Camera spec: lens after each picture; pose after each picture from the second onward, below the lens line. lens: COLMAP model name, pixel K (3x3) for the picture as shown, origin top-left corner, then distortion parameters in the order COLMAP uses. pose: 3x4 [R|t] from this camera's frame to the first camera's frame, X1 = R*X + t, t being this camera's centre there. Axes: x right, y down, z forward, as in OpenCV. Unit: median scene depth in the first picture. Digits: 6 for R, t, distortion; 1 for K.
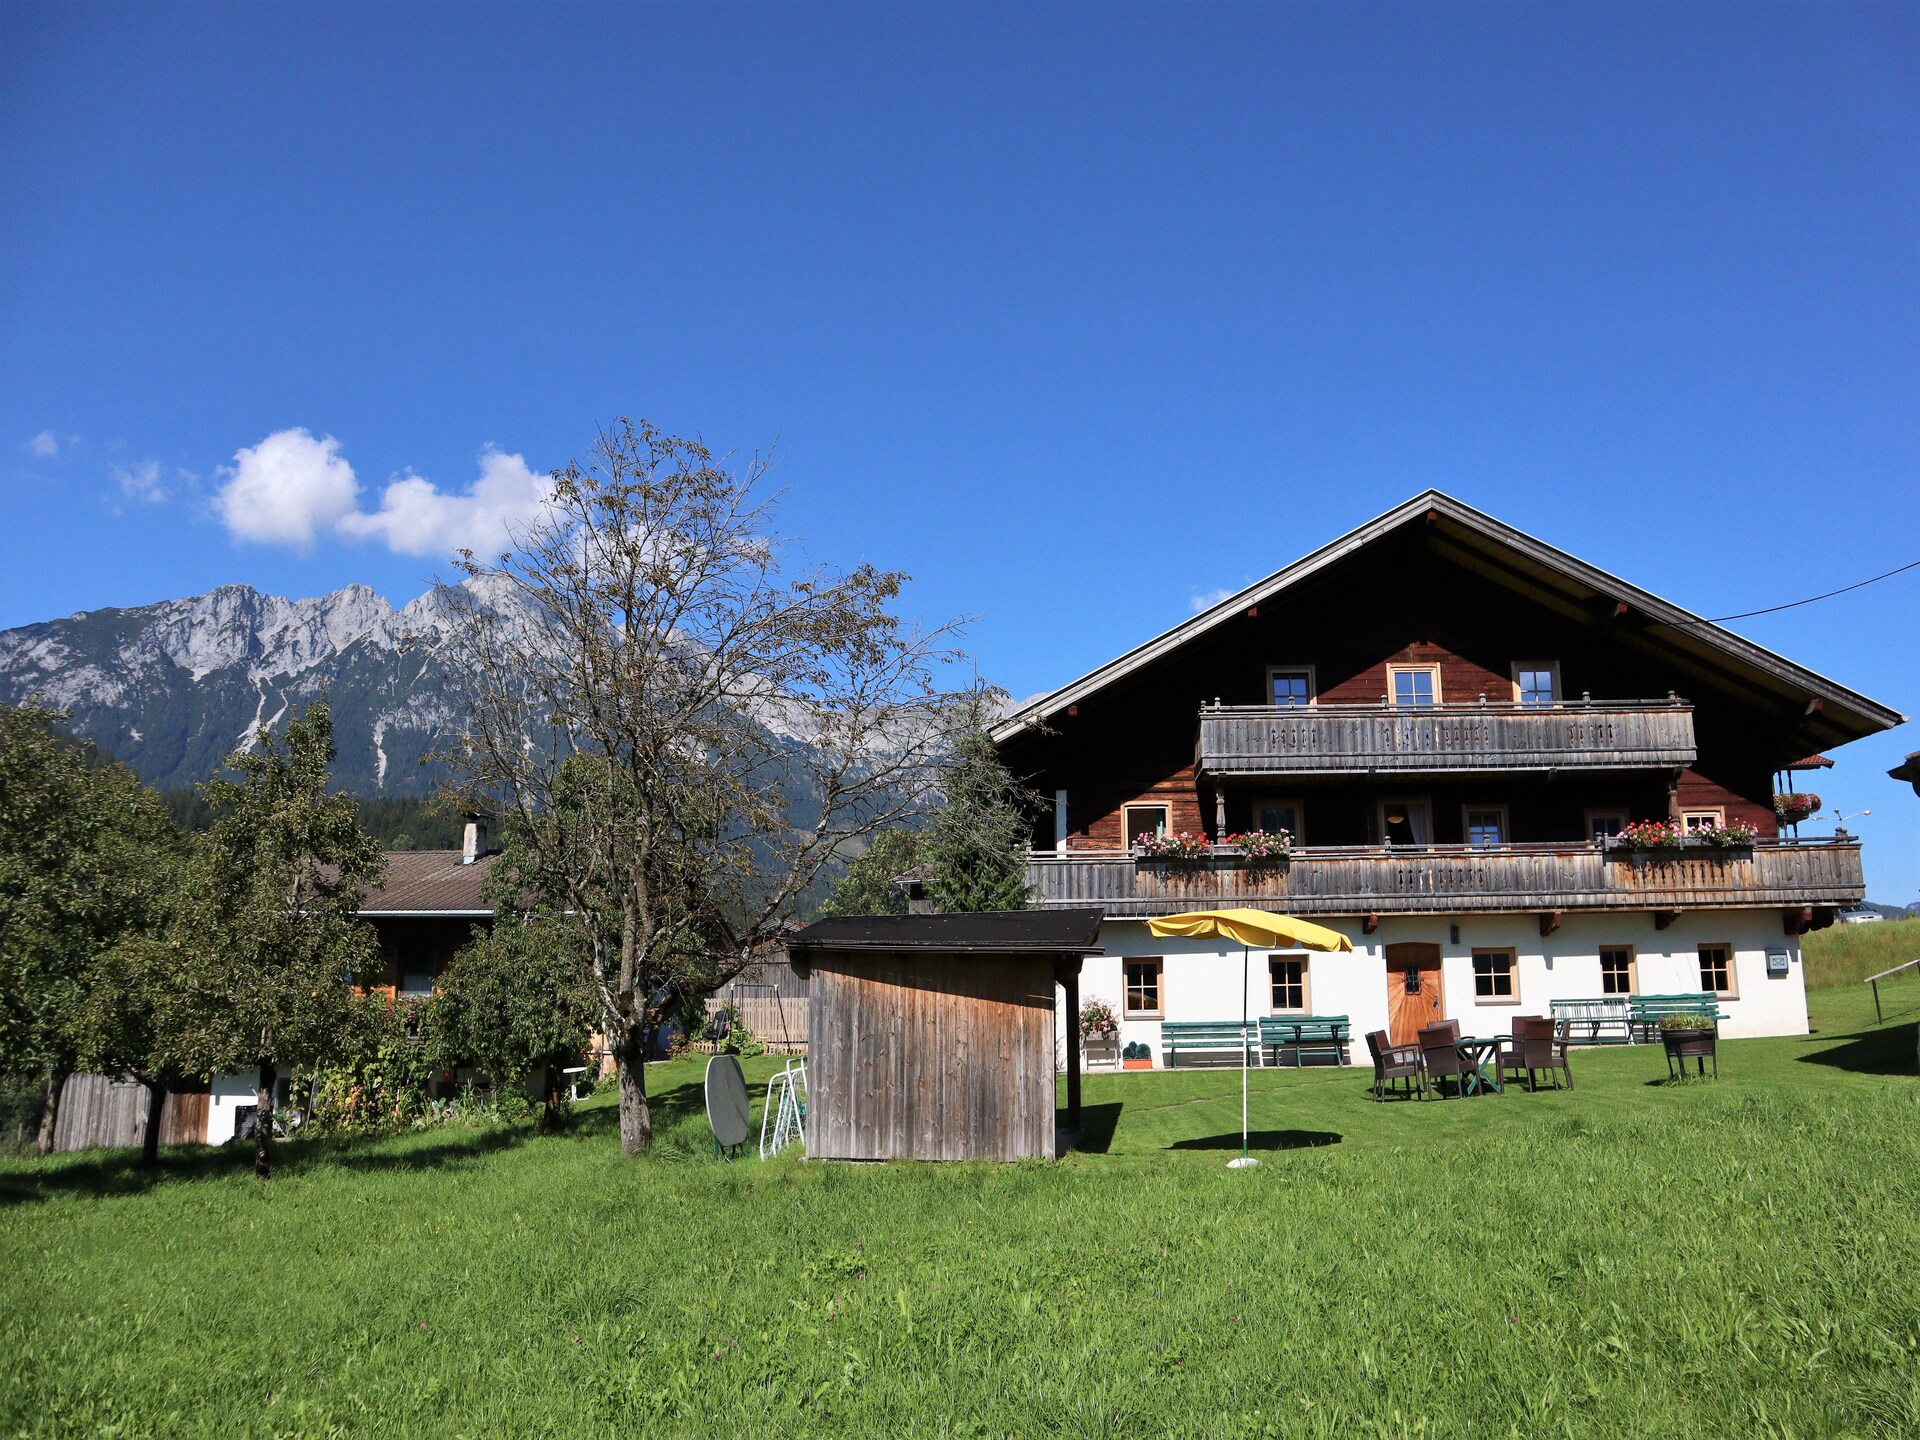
lens RADIAL K [[1602.0, 0, 961.4], [0, 1602.0, 671.4], [0, 0, 1]] dist [-0.155313, 0.119079]
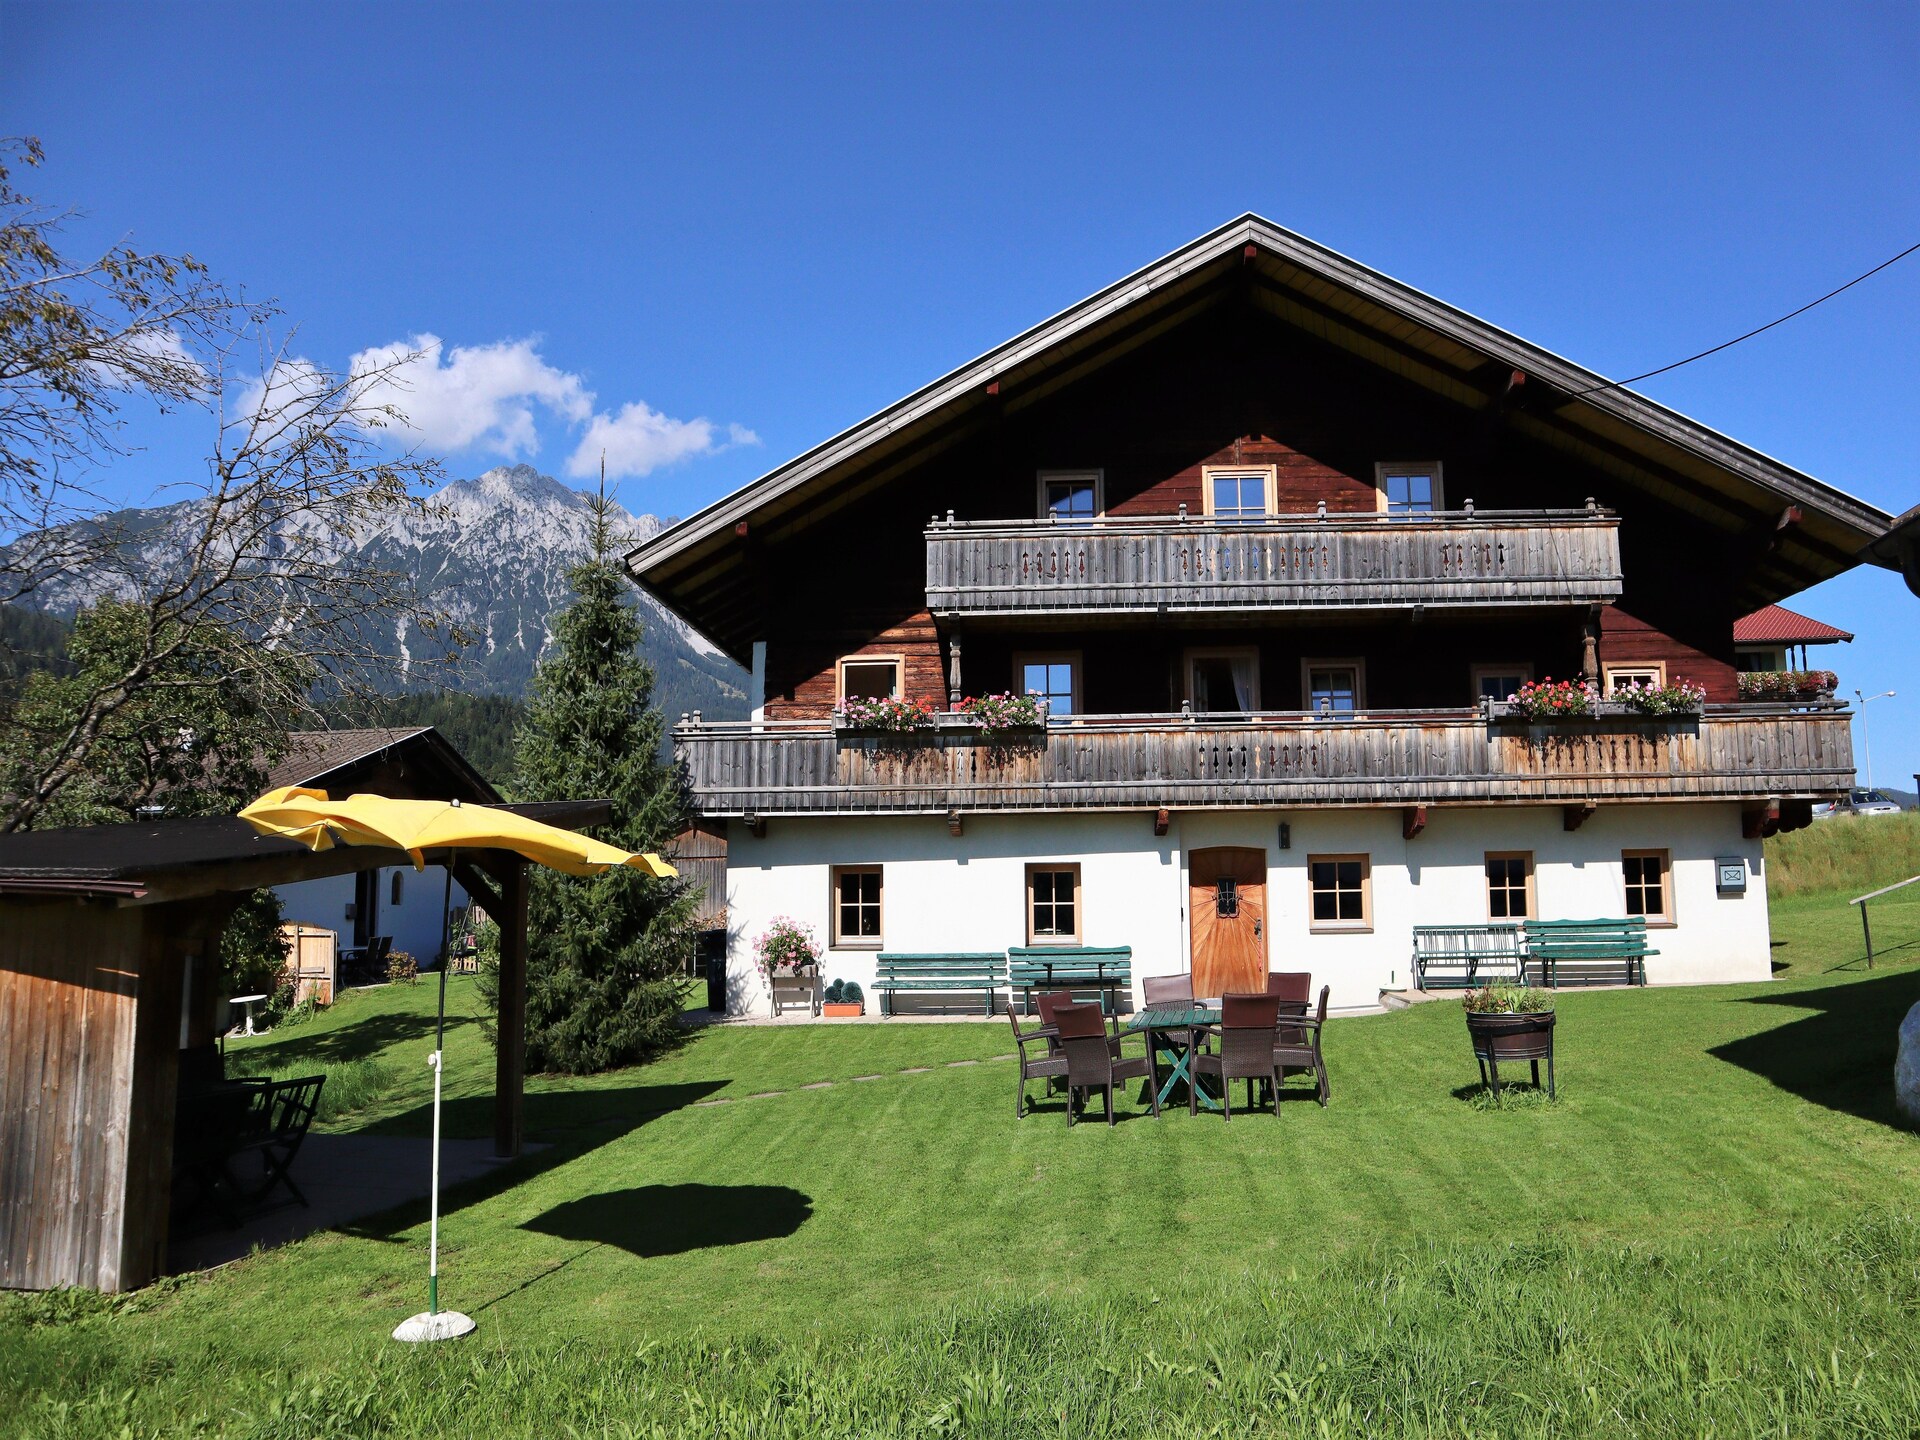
lens RADIAL K [[1546.6, 0, 1006.5], [0, 1546.6, 716.7], [0, 0, 1]] dist [-0.149166, 0.110292]
pose [[0.999890, -0.007100, -0.013048, 0.196530], [0.008314, 0.995396, 0.095487, 0.043777], [0.012310, -0.095584, 0.995345, 0.299002]]
